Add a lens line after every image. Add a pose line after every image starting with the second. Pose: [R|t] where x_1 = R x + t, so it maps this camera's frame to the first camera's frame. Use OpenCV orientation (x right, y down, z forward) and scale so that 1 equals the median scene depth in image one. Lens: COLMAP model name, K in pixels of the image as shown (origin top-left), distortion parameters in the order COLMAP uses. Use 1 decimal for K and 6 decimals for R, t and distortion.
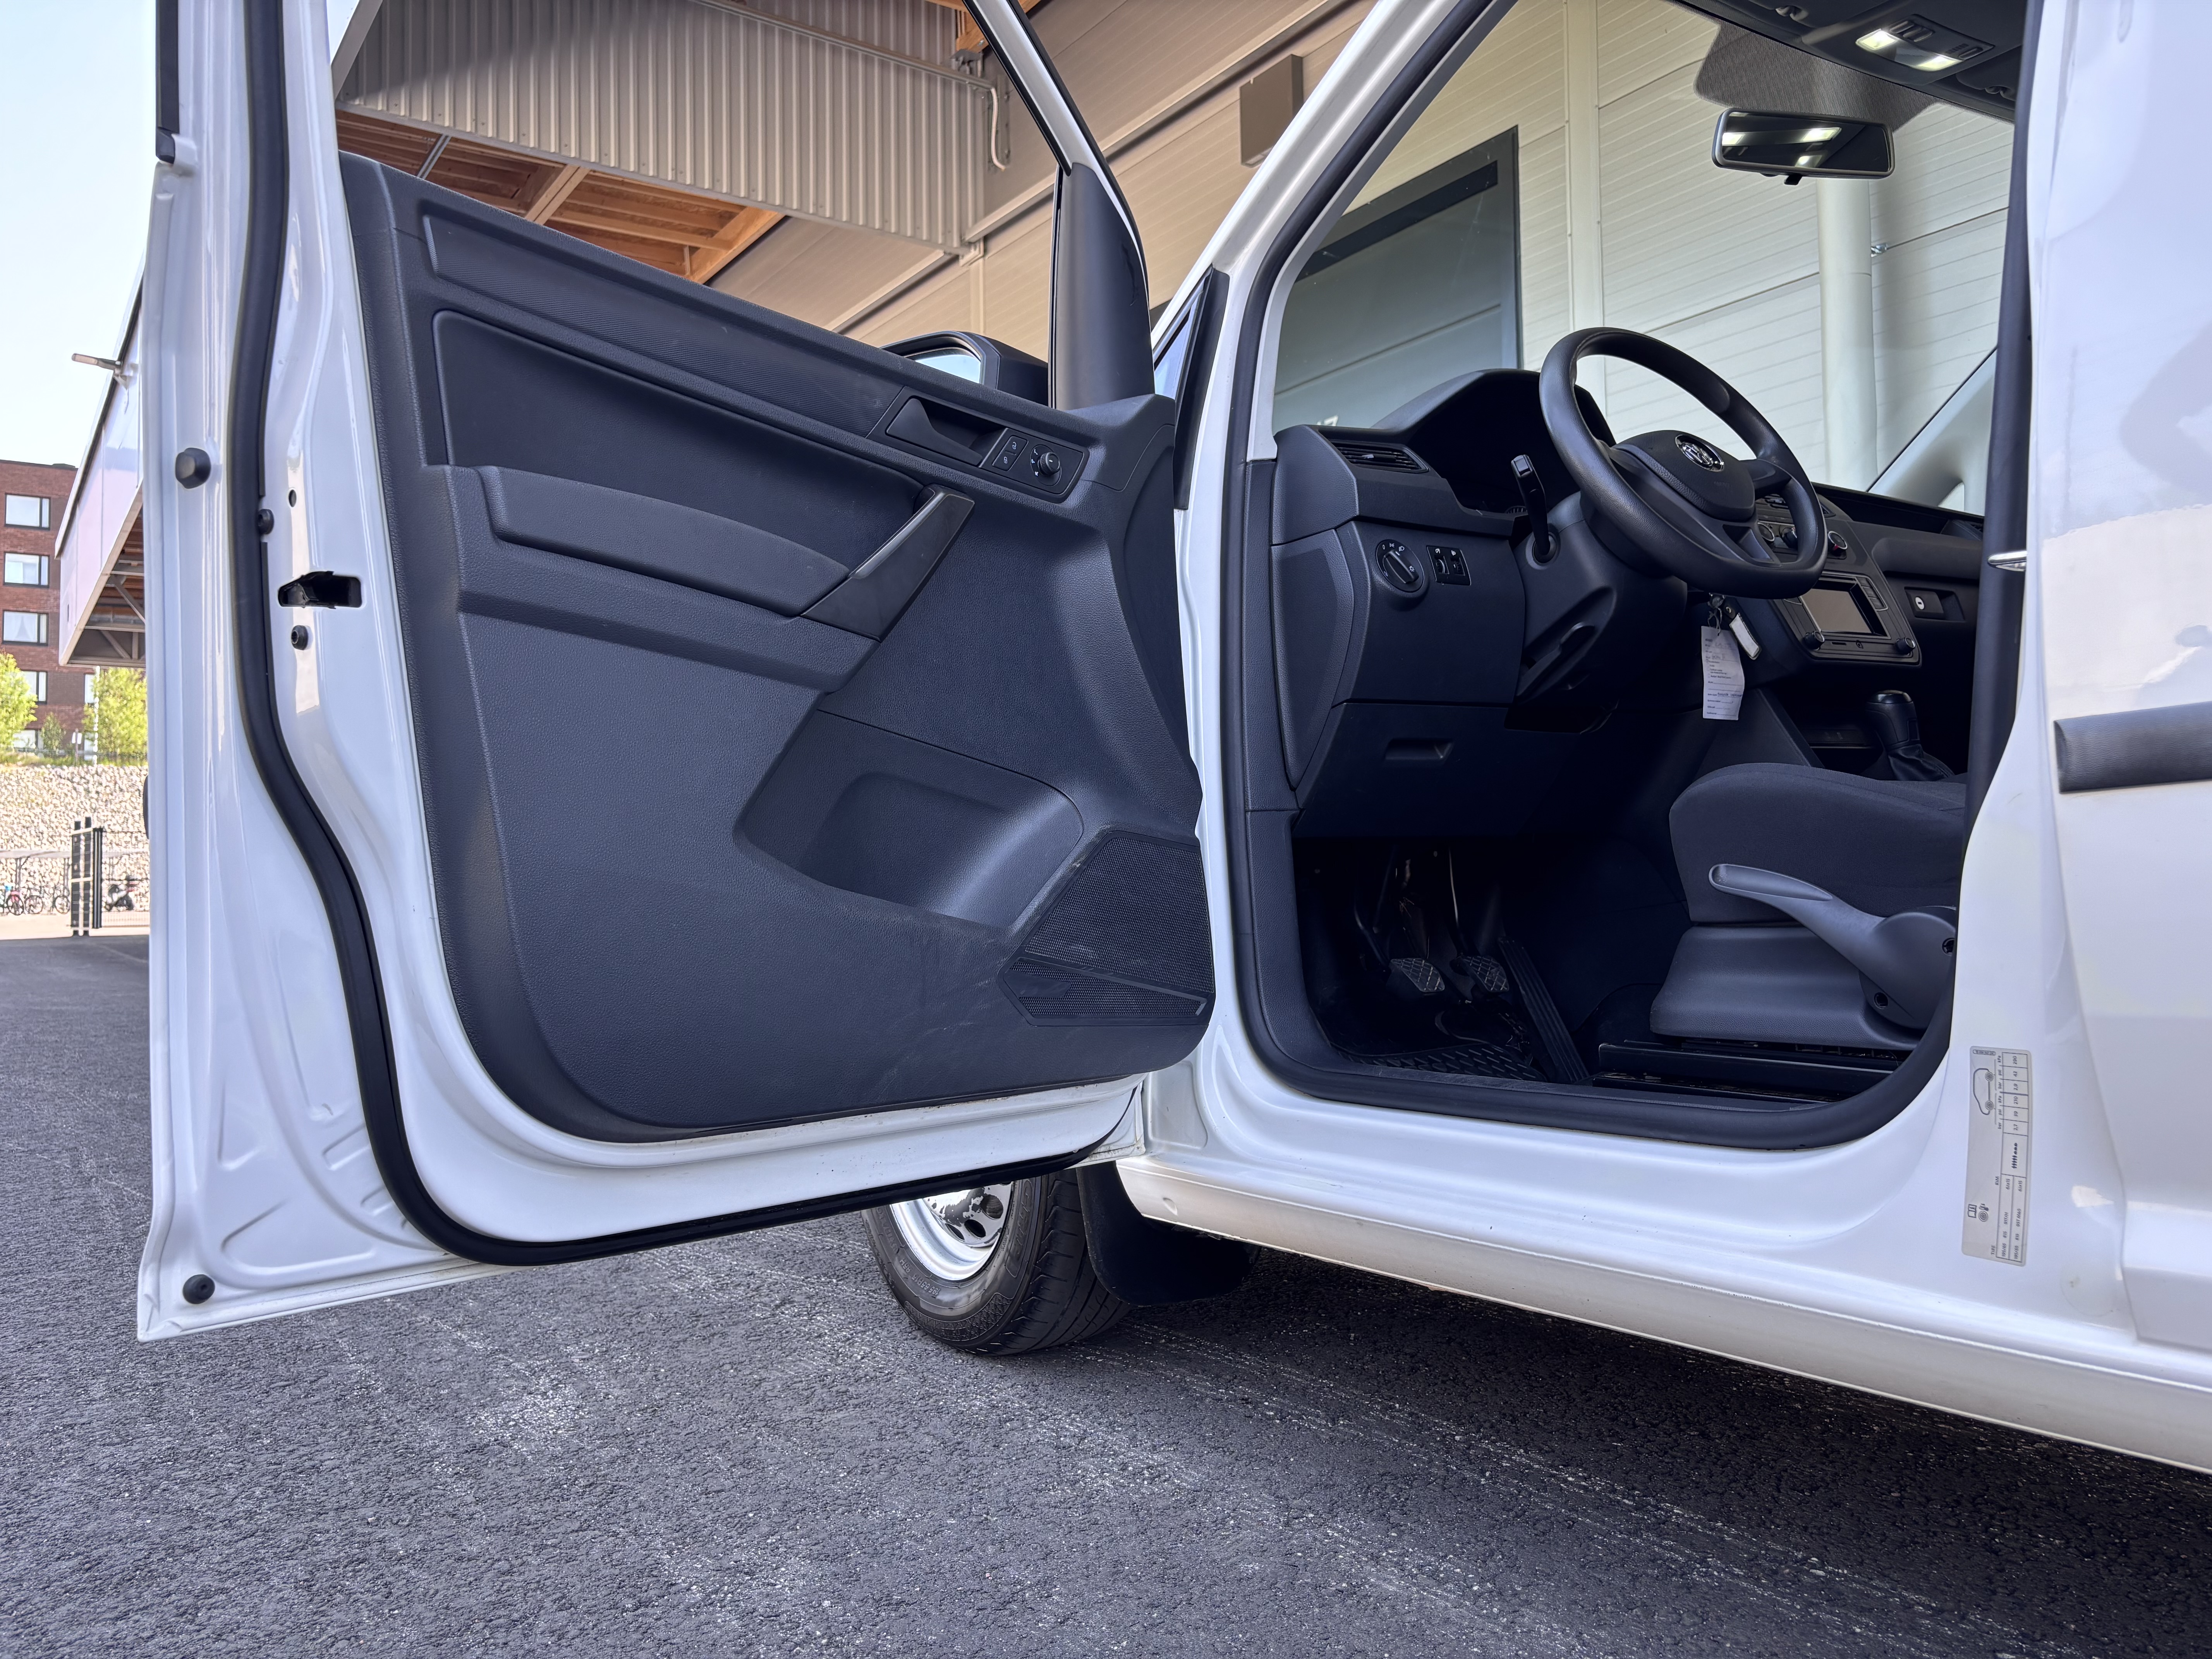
lens RADIAL K [[1665.4, 0, 1106.0], [0, 1665.4, 829.5], [0, 0, 1]] dist [0.038906, -0.032921]
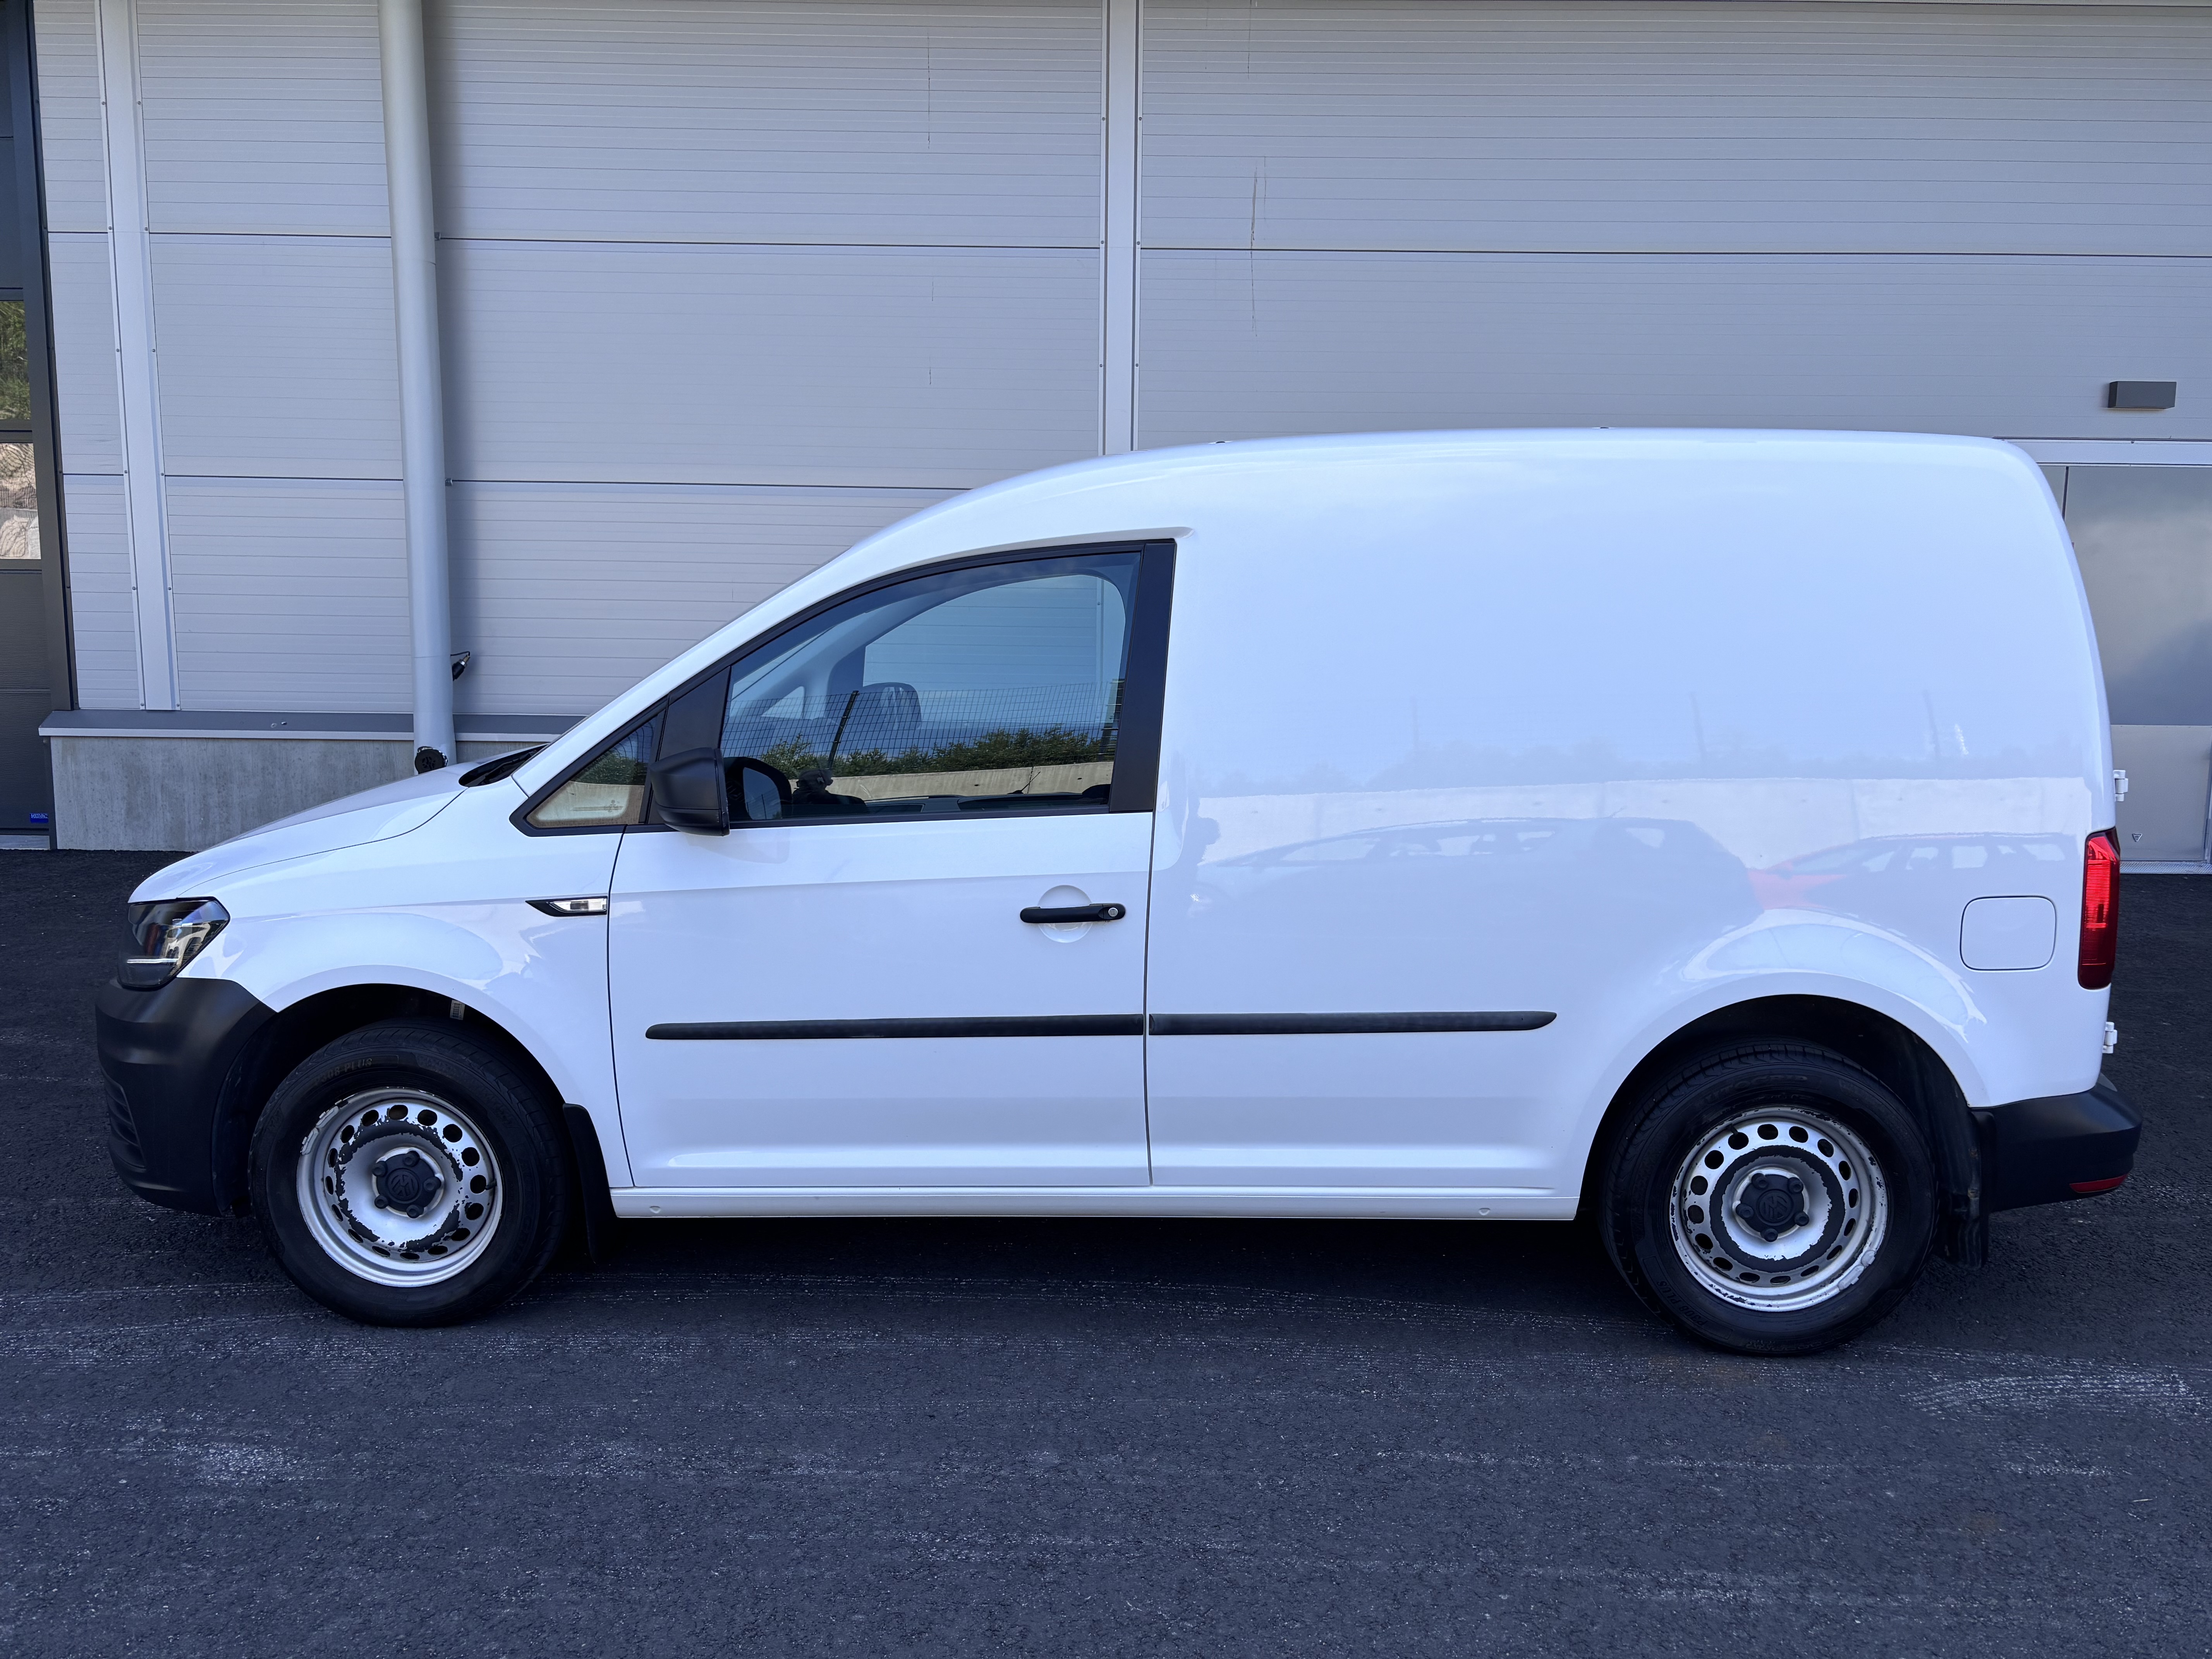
lens RADIAL K [[1679.4, 0, 1106.0], [0, 1679.4, 829.5], [0, 0, 1]] dist [0.046685, -0.039592]
pose [[0.561522, -0.088767, 0.822687, -1.064017], [-0.054362, 0.988124, 0.143721, -0.439620], [-0.825675, -0.125425, 0.550027, -0.355897]]
